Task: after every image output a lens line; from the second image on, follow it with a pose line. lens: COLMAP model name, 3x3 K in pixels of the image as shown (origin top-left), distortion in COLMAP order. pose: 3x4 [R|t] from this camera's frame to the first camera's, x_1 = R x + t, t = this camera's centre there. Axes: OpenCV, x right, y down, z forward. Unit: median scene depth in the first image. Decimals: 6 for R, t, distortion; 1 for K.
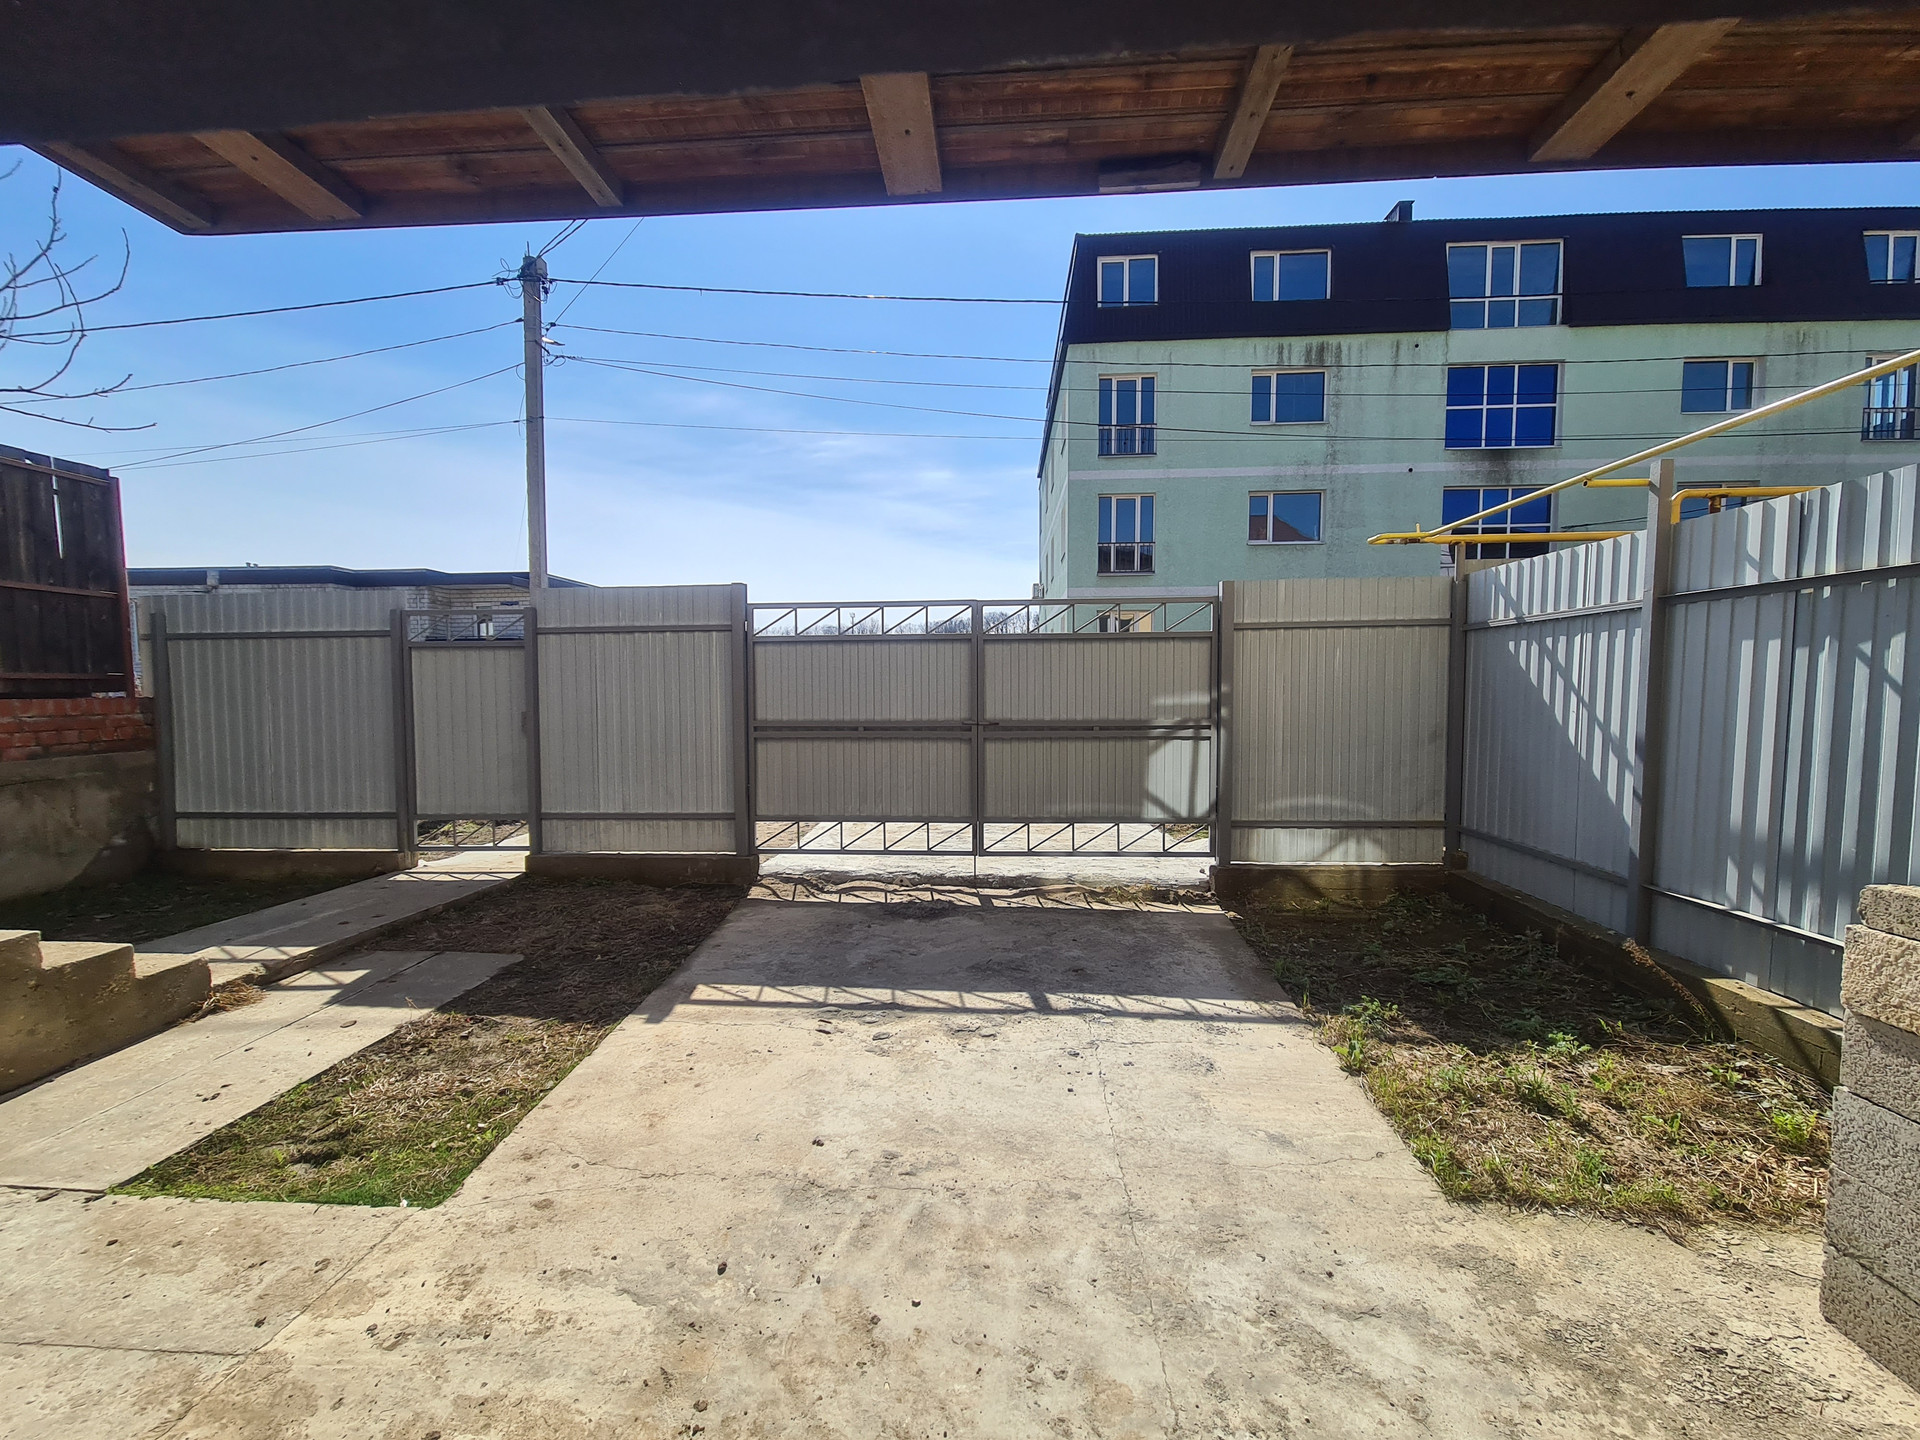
lens RADIAL K [[787.6, 0, 947.1], [0, 787.6, 741.8], [0, 0, 1]] dist [0.003924, -0.000031]
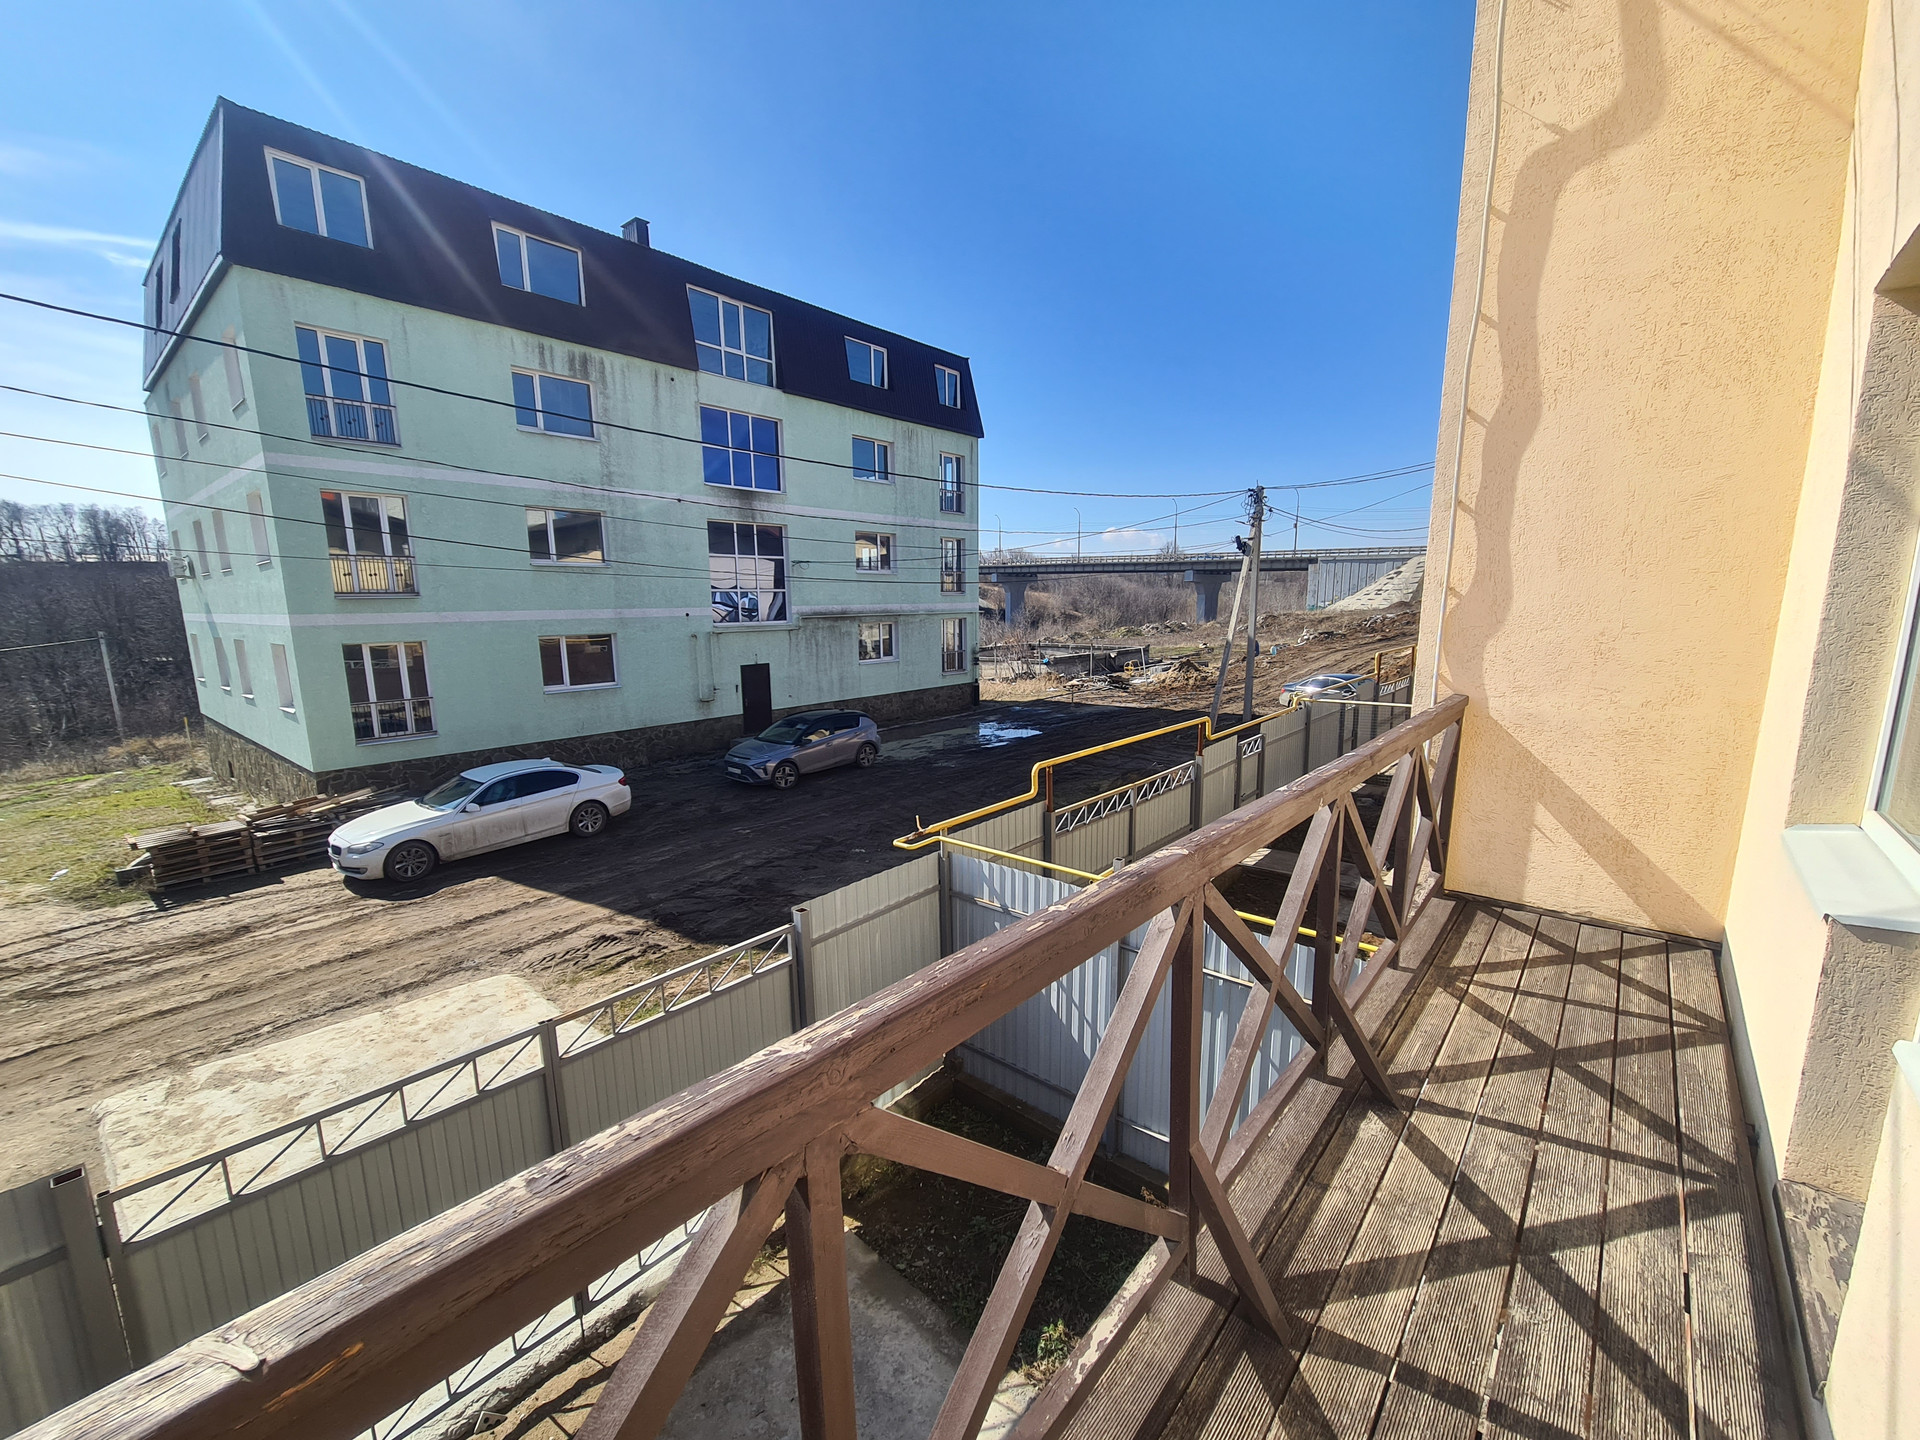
lens RADIAL K [[781.2, 0, 948.6], [0, 781.2, 750.2], [0, 0, 1]] dist [-0.000359, -0.000272]
pose [[0.592274, -0.155302, 0.790628, -0.283561], [0.058232, 0.986933, 0.150239, -0.527975], [-0.803630, -0.042943, 0.593578, 0.252910]]
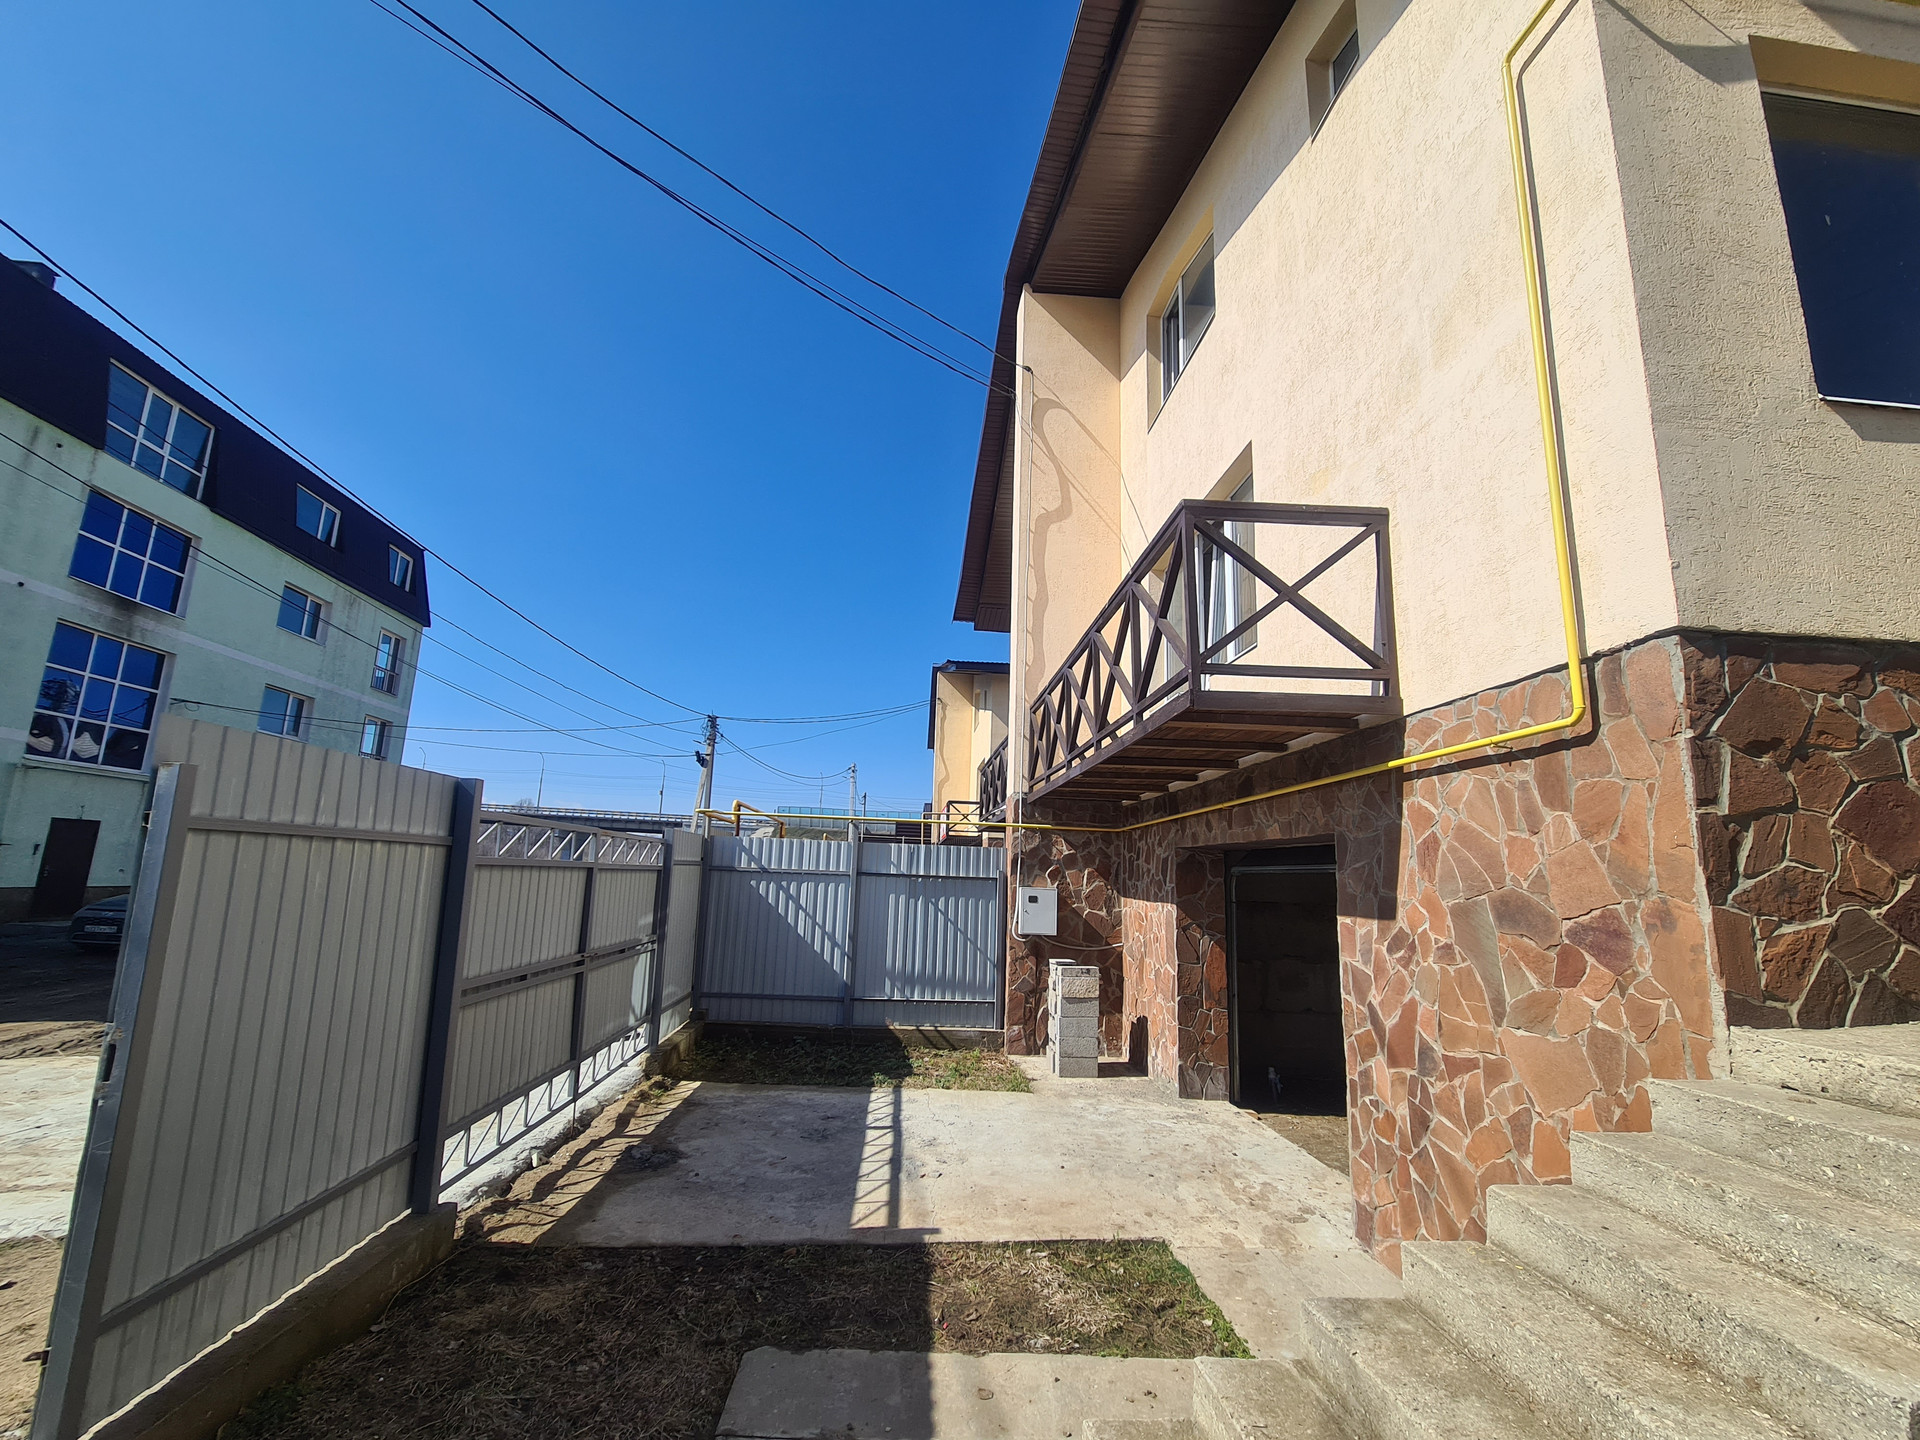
lens RADIAL K [[787.6, 0, 947.1], [0, 787.6, 741.8], [0, 0, 1]] dist [0.003924, -0.000031]
pose [[-0.140953, 0.169729, 0.975359, -1.013553], [0.028496, 0.985482, -0.167372, -0.106987], [-0.989606, 0.004203, -0.143743, 0.699630]]
